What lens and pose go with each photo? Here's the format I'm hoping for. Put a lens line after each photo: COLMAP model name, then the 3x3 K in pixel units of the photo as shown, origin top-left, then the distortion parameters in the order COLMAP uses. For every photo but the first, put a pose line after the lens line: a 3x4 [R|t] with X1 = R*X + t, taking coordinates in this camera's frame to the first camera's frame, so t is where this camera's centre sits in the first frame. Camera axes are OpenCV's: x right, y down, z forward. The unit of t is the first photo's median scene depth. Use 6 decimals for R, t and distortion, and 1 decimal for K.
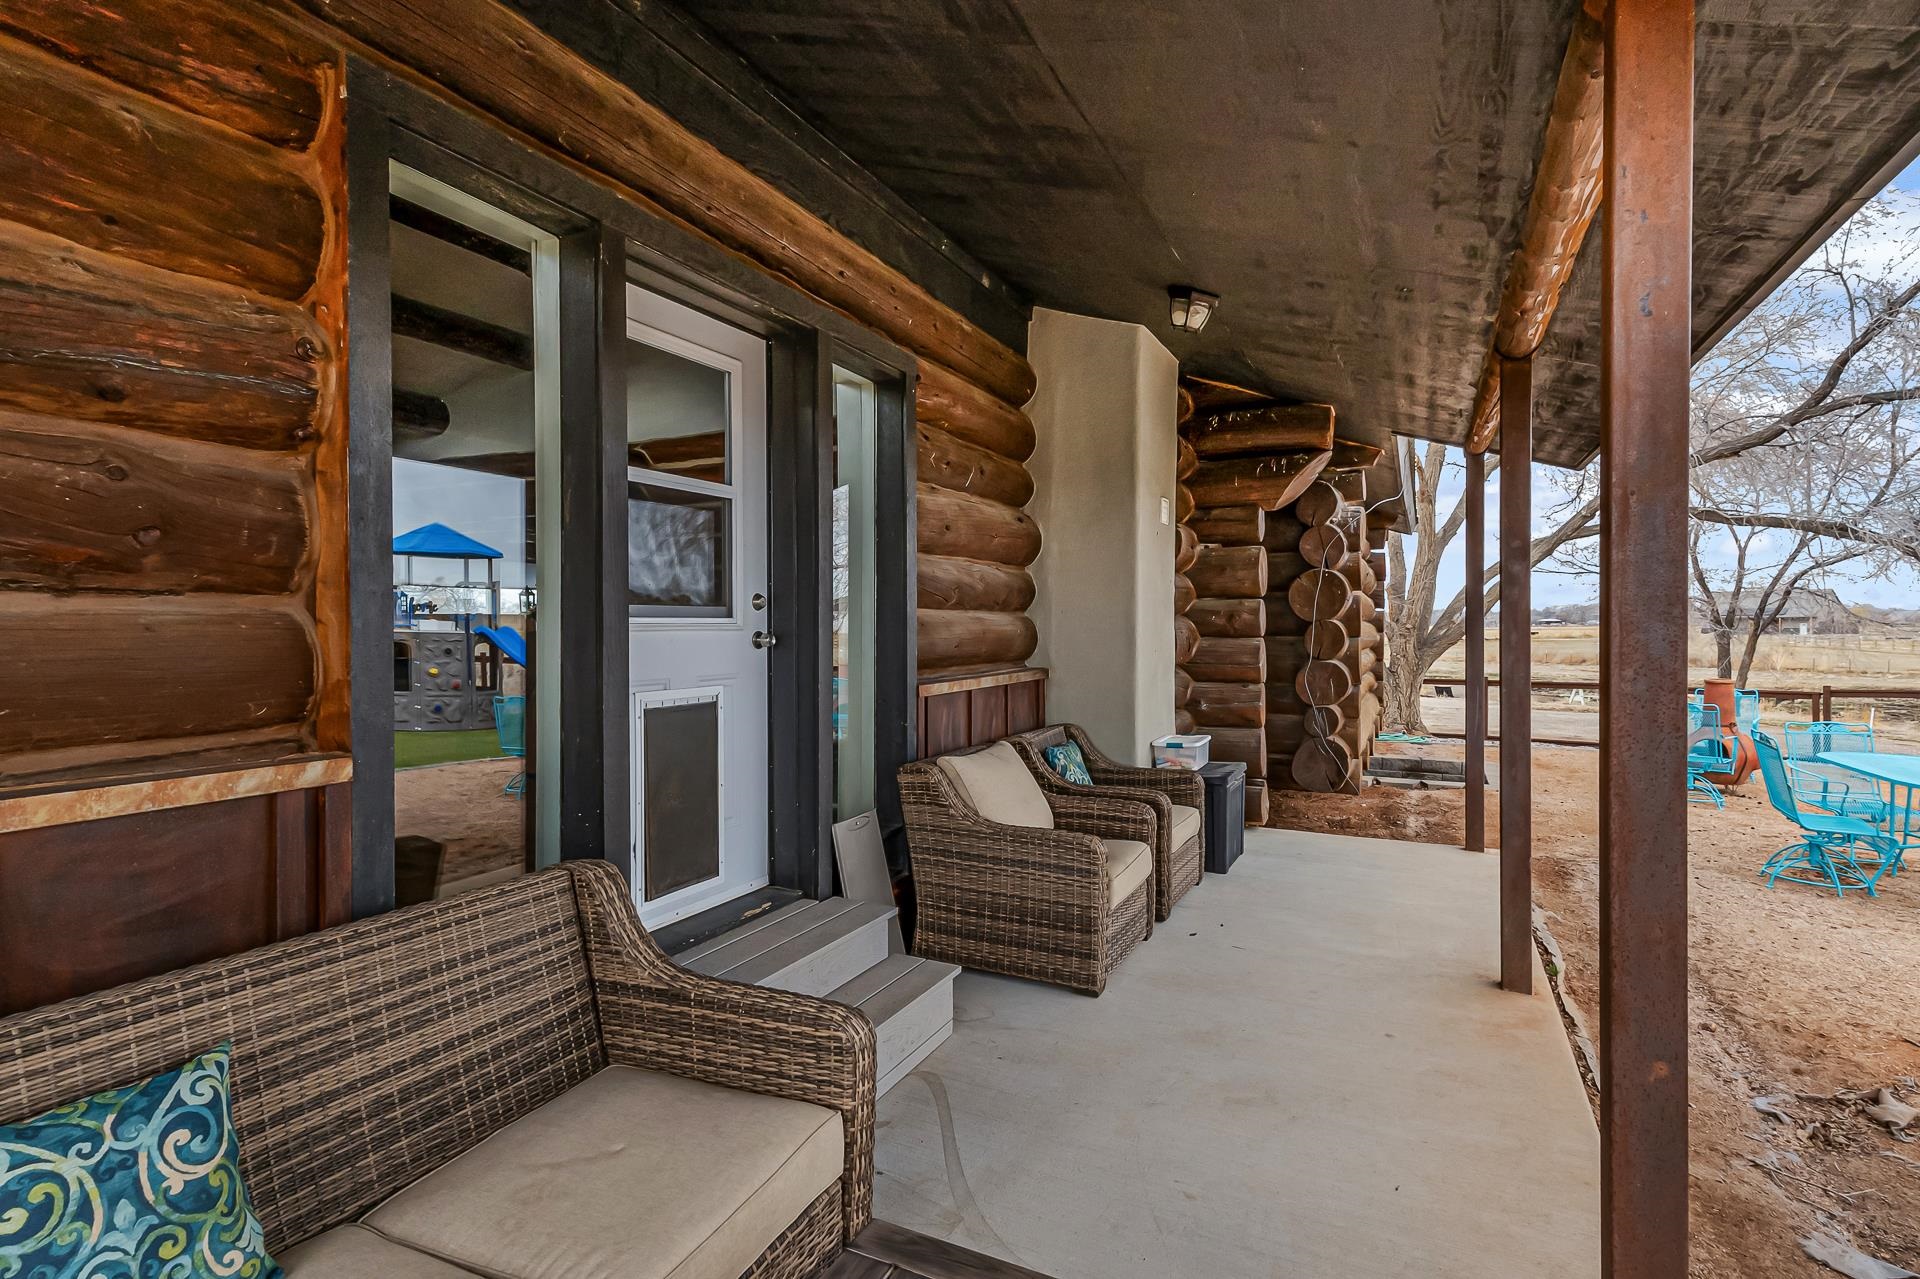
lens RADIAL K [[975.7, 0, 962.5], [0, 975.7, 629.0], [0, 0, 1]] dist [0.001333, 0.000084]
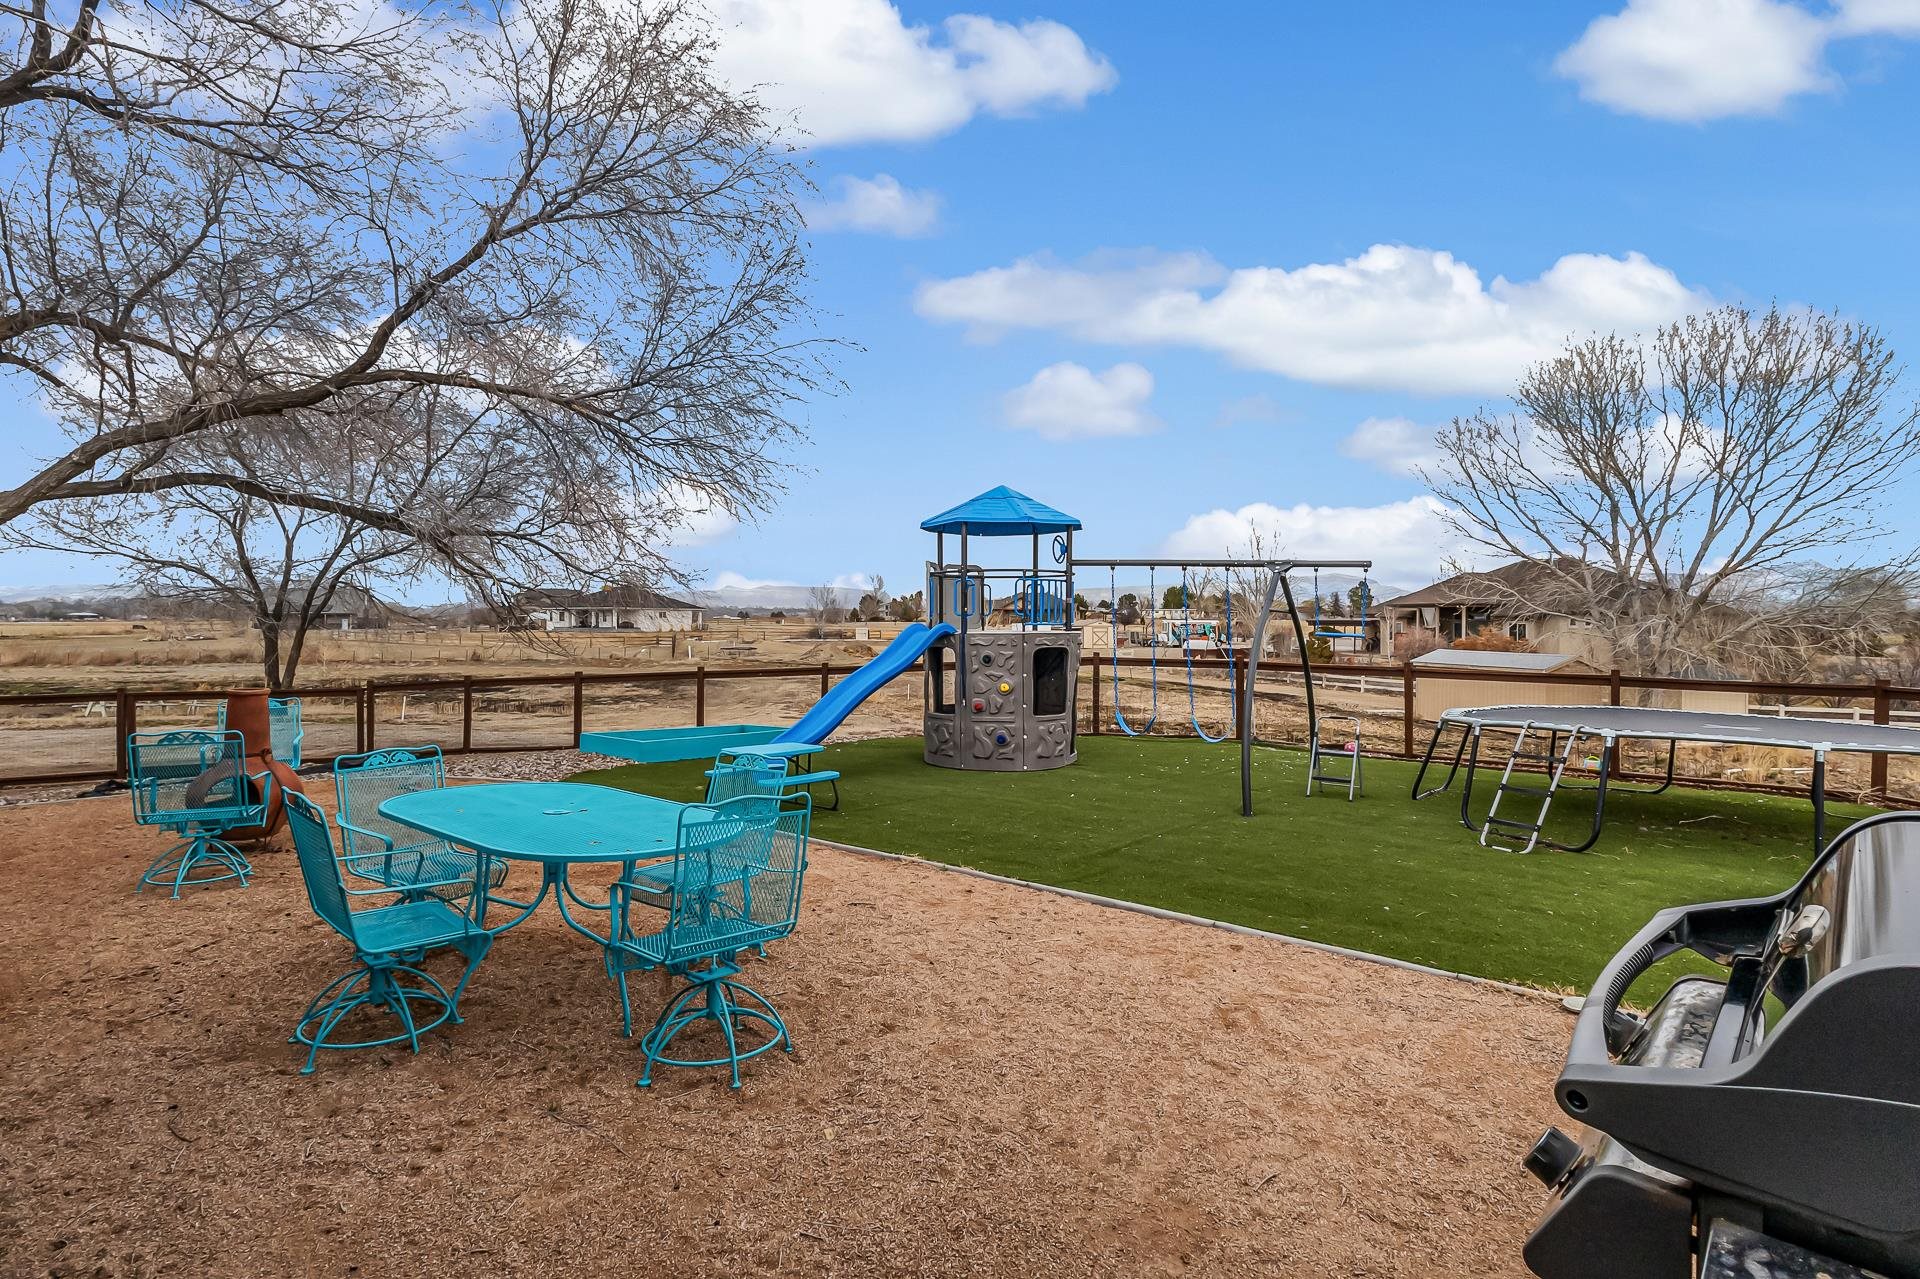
lens RADIAL K [[975.7, 0, 966.4], [0, 975.7, 630.0], [0, 0, 1]] dist [0.001333, 0.000084]
pose [[0.289080, -0.003046, 0.957300, 0.076728], [-0.002856, 0.999988, 0.004045, 0.001020], [-0.957301, -0.003903, 0.289068, 0.091762]]
